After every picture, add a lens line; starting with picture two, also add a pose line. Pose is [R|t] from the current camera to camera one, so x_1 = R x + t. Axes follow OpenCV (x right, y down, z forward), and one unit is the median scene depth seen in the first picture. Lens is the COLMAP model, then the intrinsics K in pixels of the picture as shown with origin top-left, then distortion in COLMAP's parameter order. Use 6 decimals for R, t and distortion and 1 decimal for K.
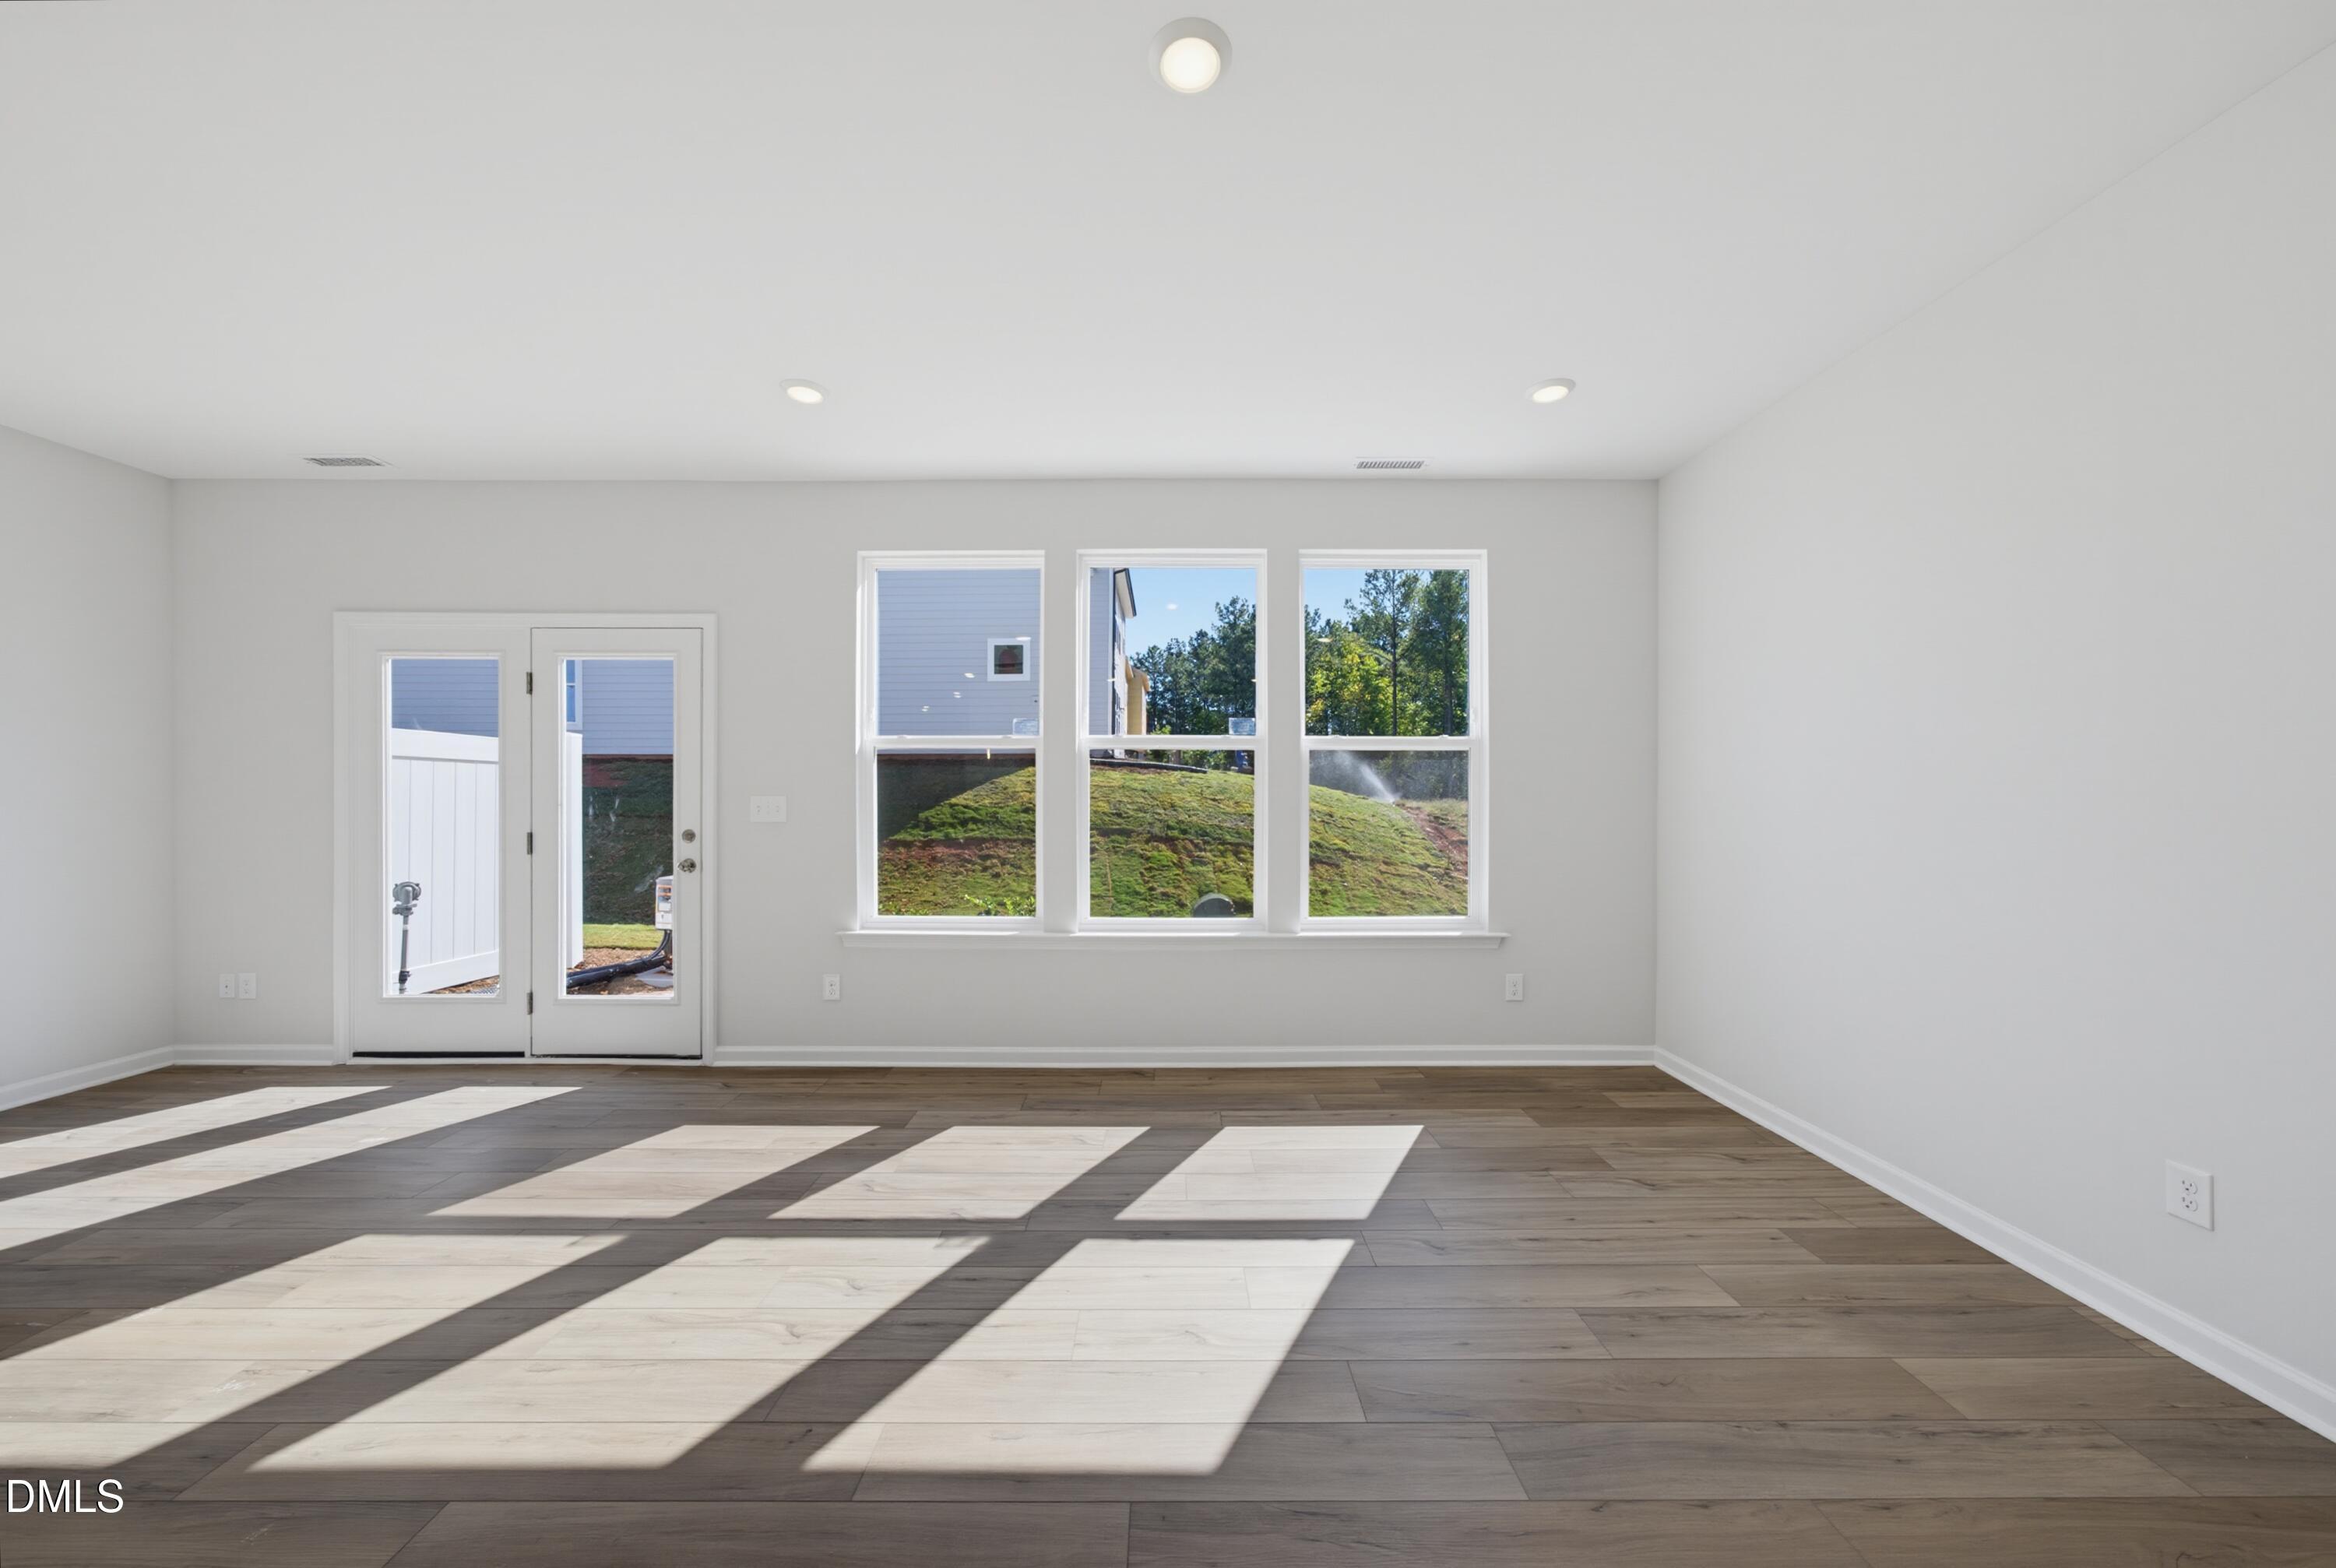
lens RADIAL K [[805.6, 0, 1160.8], [0, 805.6, 798.9], [0, 0, 1]] dist [-0.012293, 0.003515]
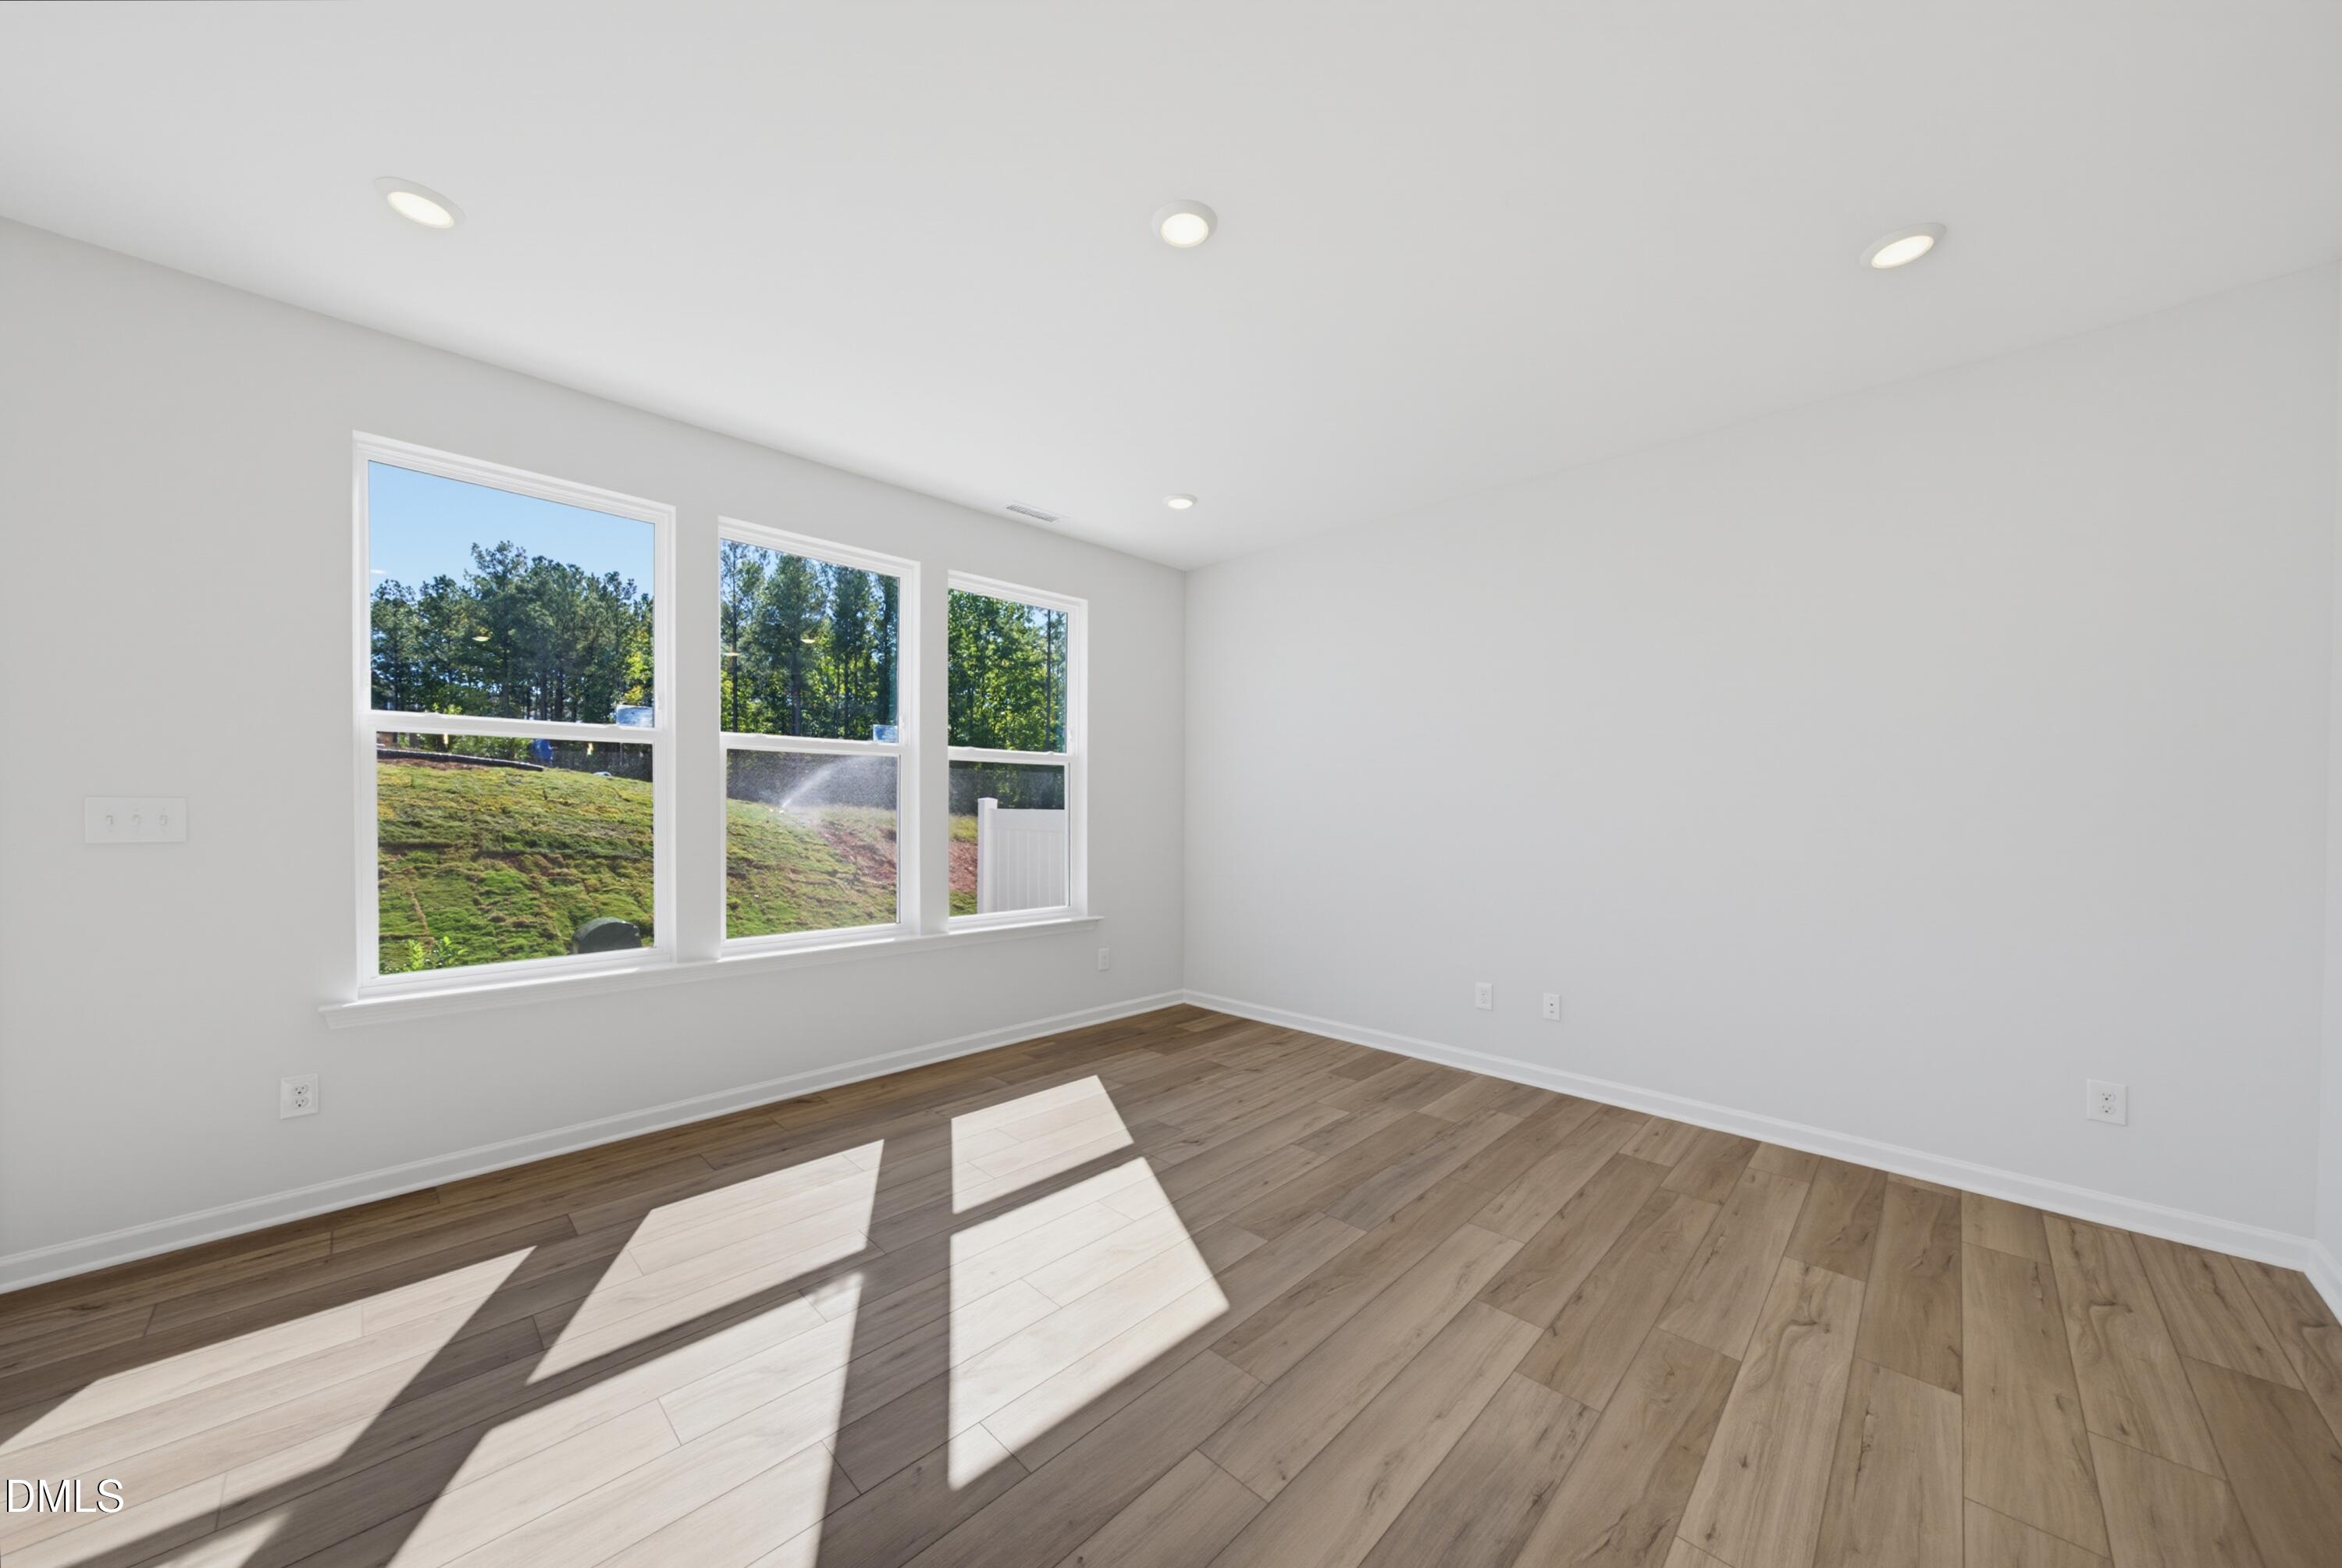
lens RADIAL K [[807.6, 0, 1169.1], [0, 807.6, 814.7], [0, 0, 1]] dist [-0.012293, 0.003515]
pose [[0.698164, -0.004772, 0.715922, -0.369595], [-0.004948, 0.999922, 0.011491, -0.002149], [-0.715921, -0.011565, 0.698085, 0.051648]]
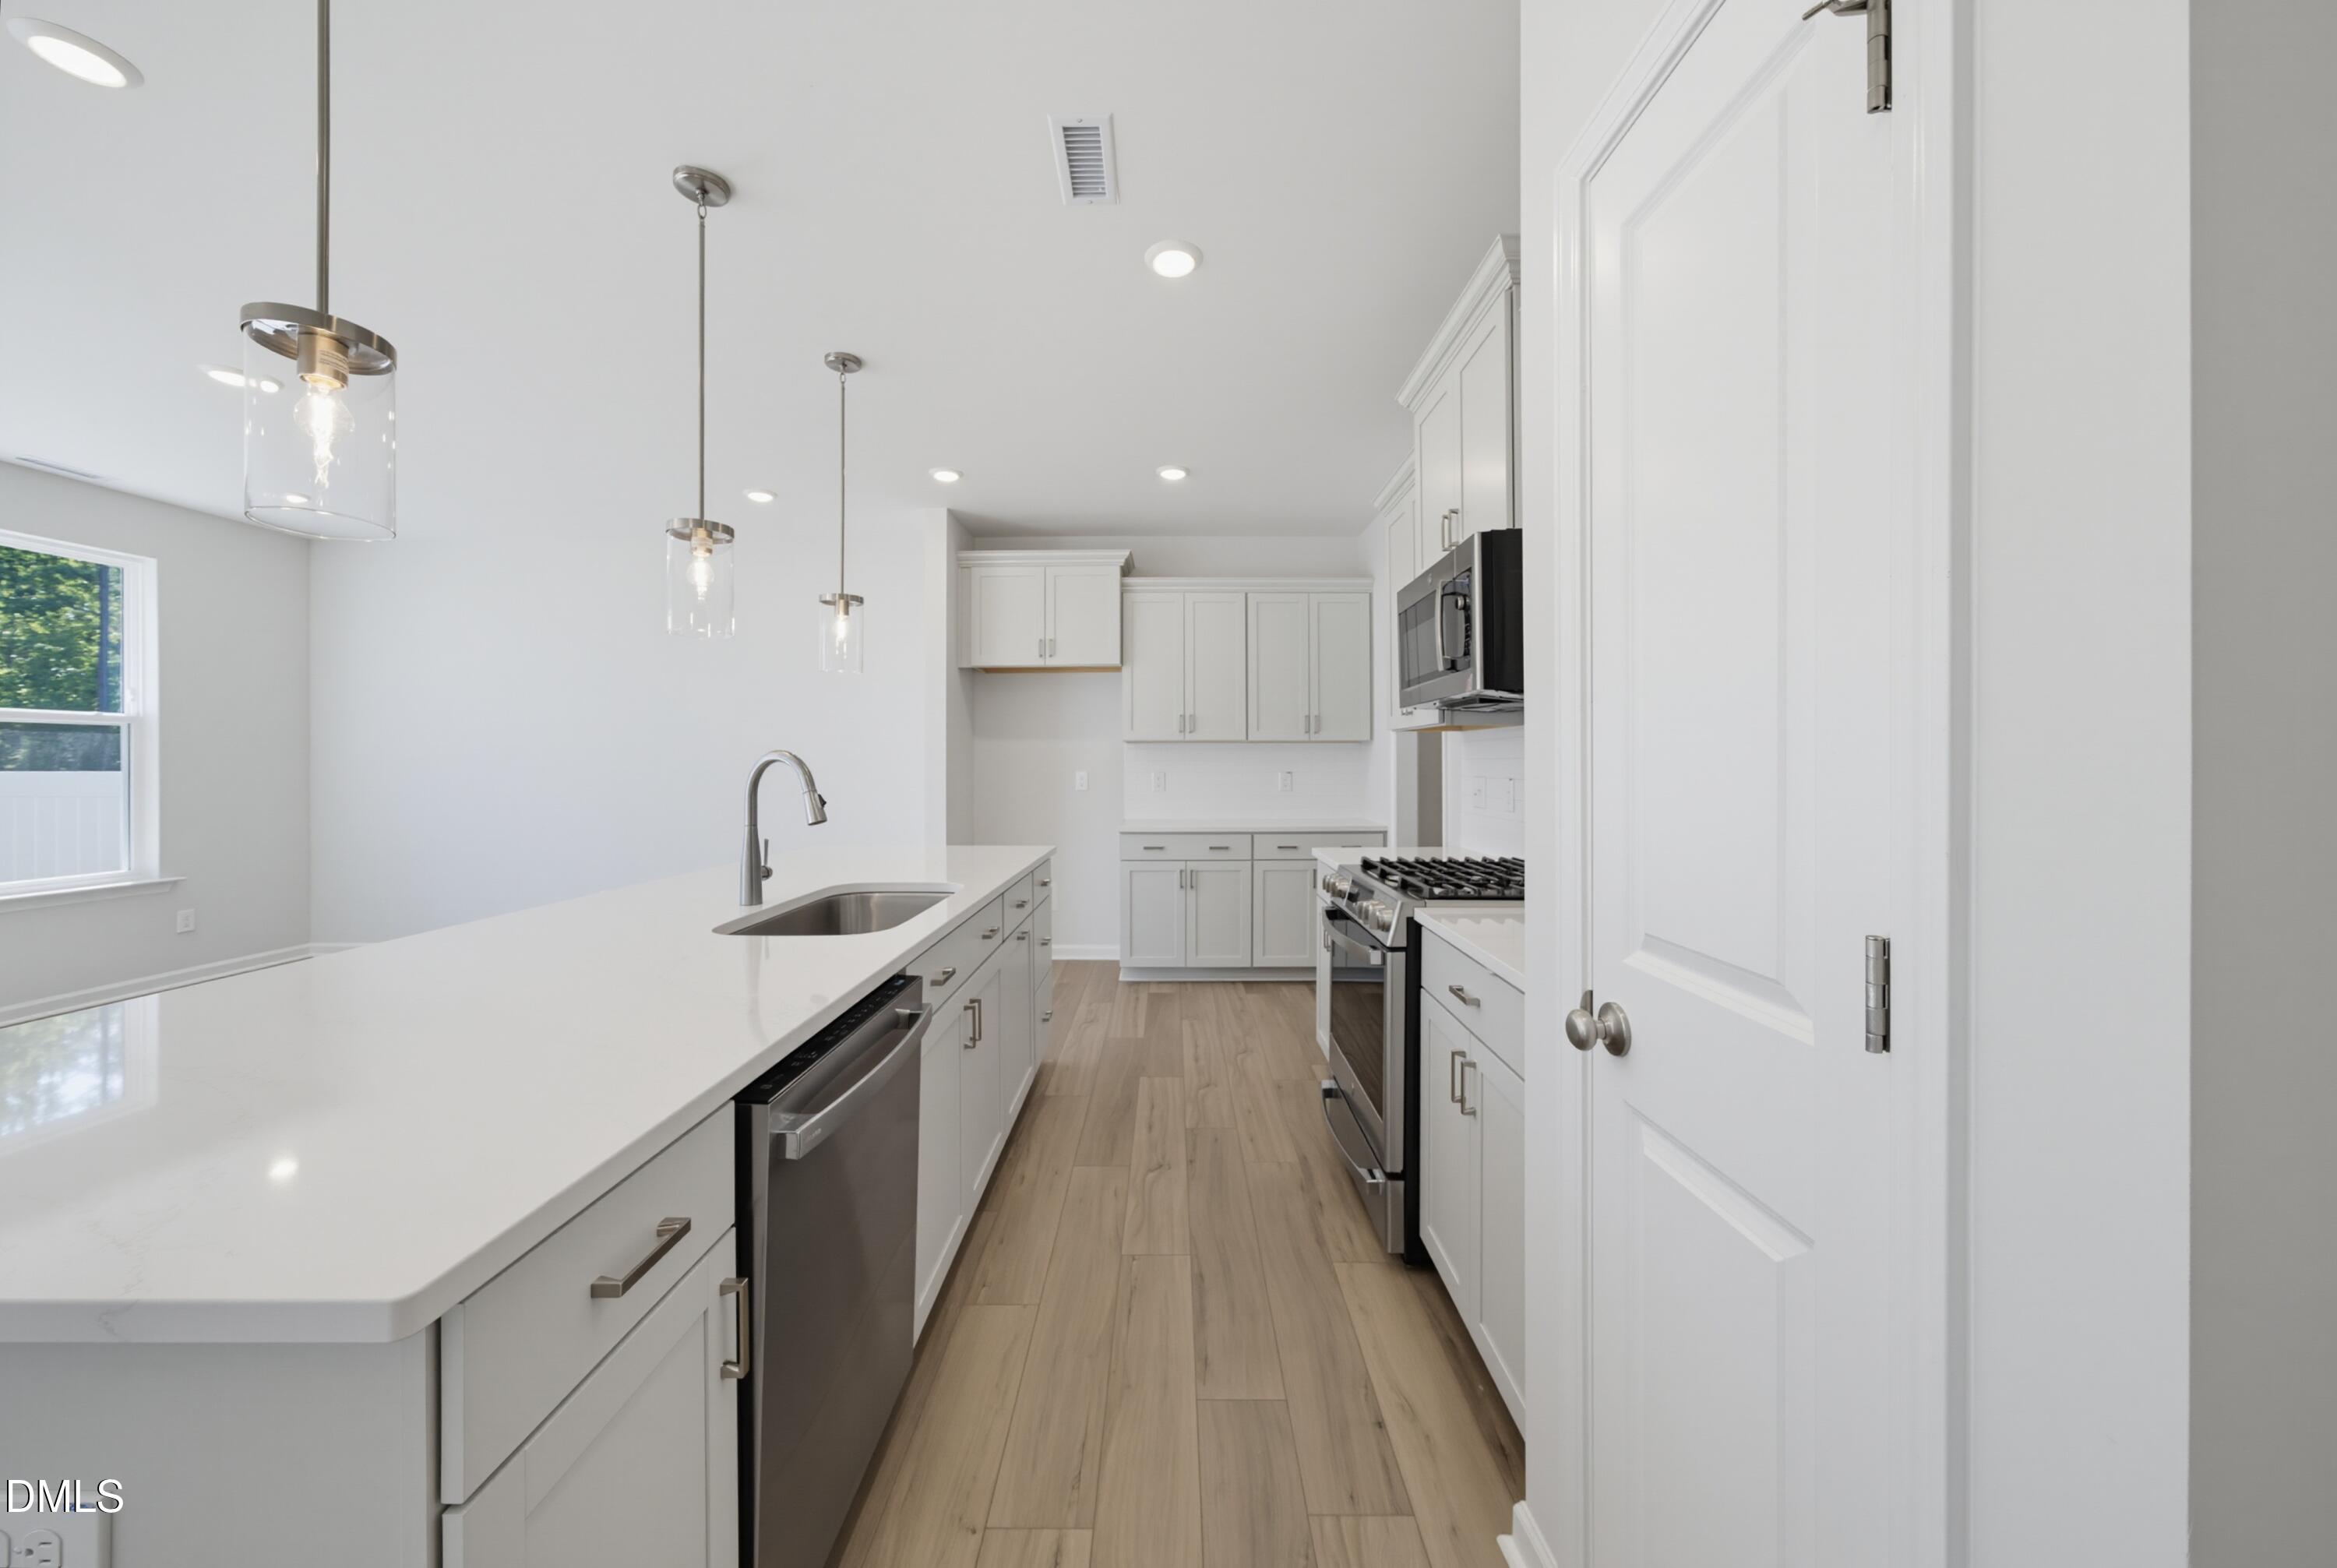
lens RADIAL K [[806.0, 0, 1163.9], [0, 806.0, 763.2], [0, 0, 1]] dist [-0.012293, 0.003515]
pose [[-0.003166, -0.001921, 0.999993, -0.762434], [0.001795, 0.999997, 0.001927, -0.006318], [-0.999993, 0.001801, -0.003163, -0.484664]]
